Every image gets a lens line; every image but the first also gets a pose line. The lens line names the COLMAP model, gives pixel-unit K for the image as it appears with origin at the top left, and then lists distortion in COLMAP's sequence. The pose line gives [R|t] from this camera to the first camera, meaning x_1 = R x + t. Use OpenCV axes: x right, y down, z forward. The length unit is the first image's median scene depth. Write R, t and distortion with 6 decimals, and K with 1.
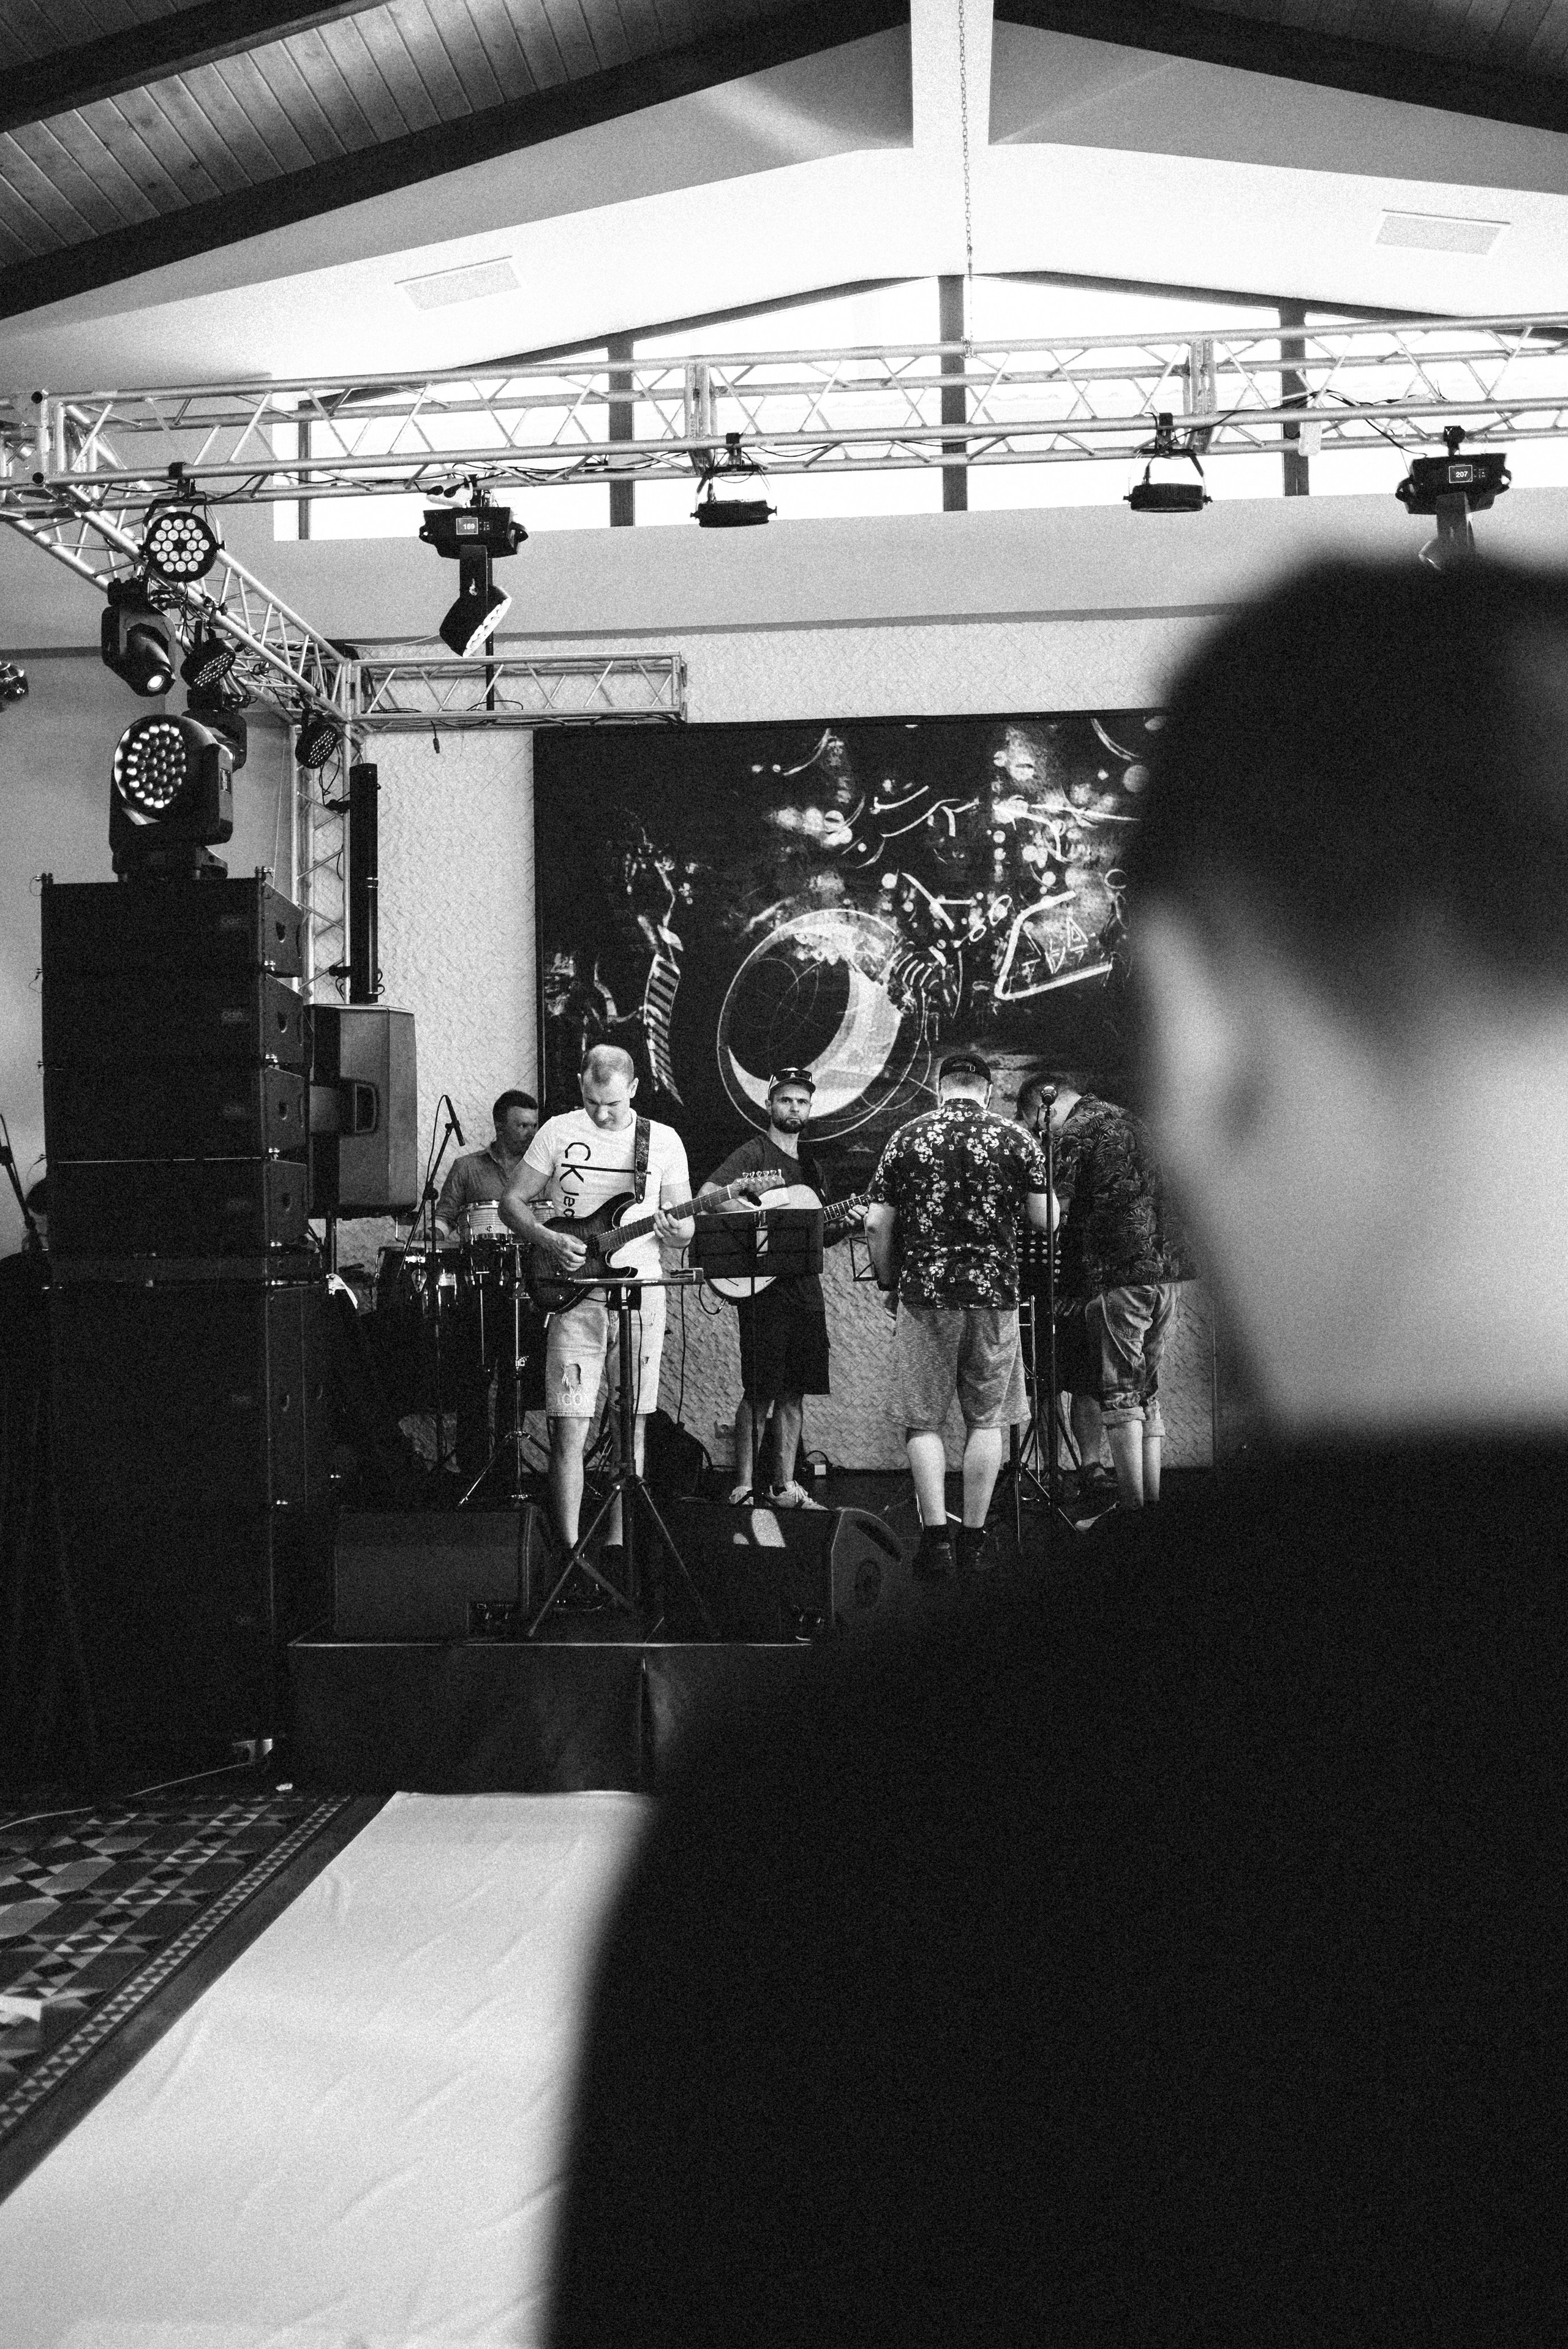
lens RADIAL K [[2420.3, 0, 784.0], [0, 2420.3, 1174.5], [0, 0, 1]] dist [-0.002920, 0.010235]
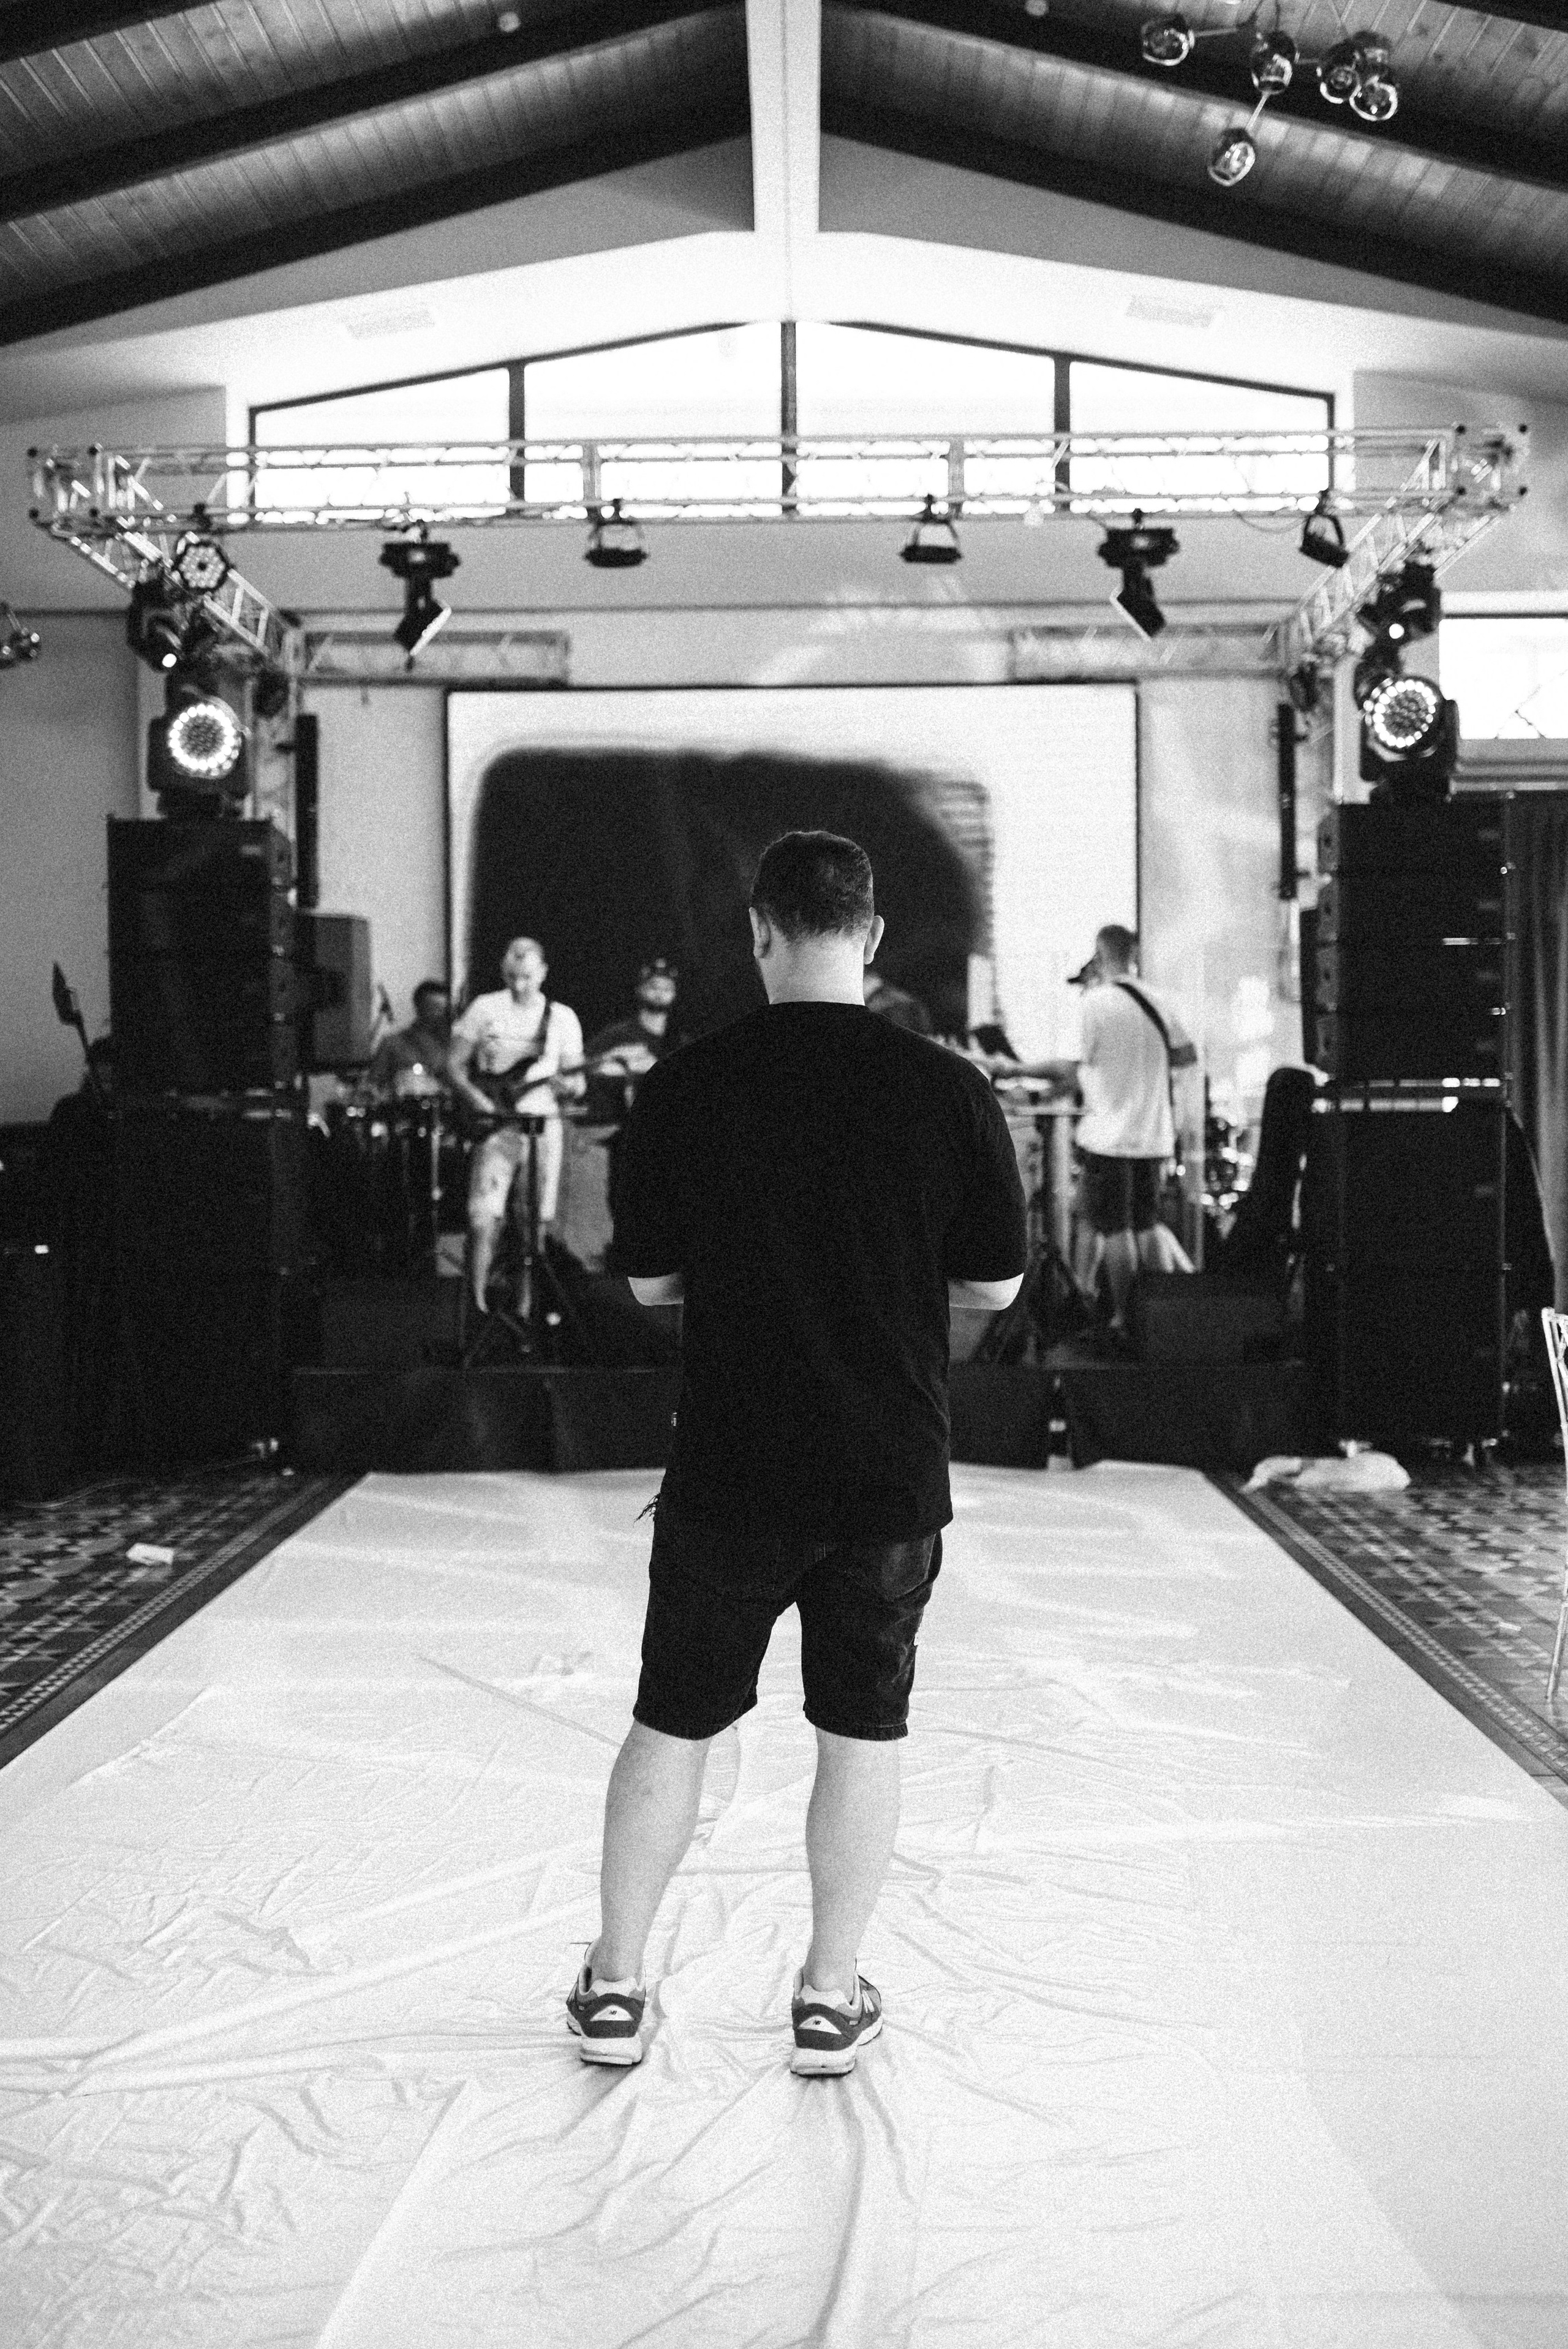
lens RADIAL K [[2420.3, 0, 784.0], [0, 2420.3, 1174.5], [0, 0, 1]] dist [-0.002920, 0.010235]
pose [[0.998095, 0.009412, 0.060979, -0.005892], [-0.011719, 0.999225, 0.037587, 0.021814], [-0.060578, -0.038230, 0.997431, -0.356915]]
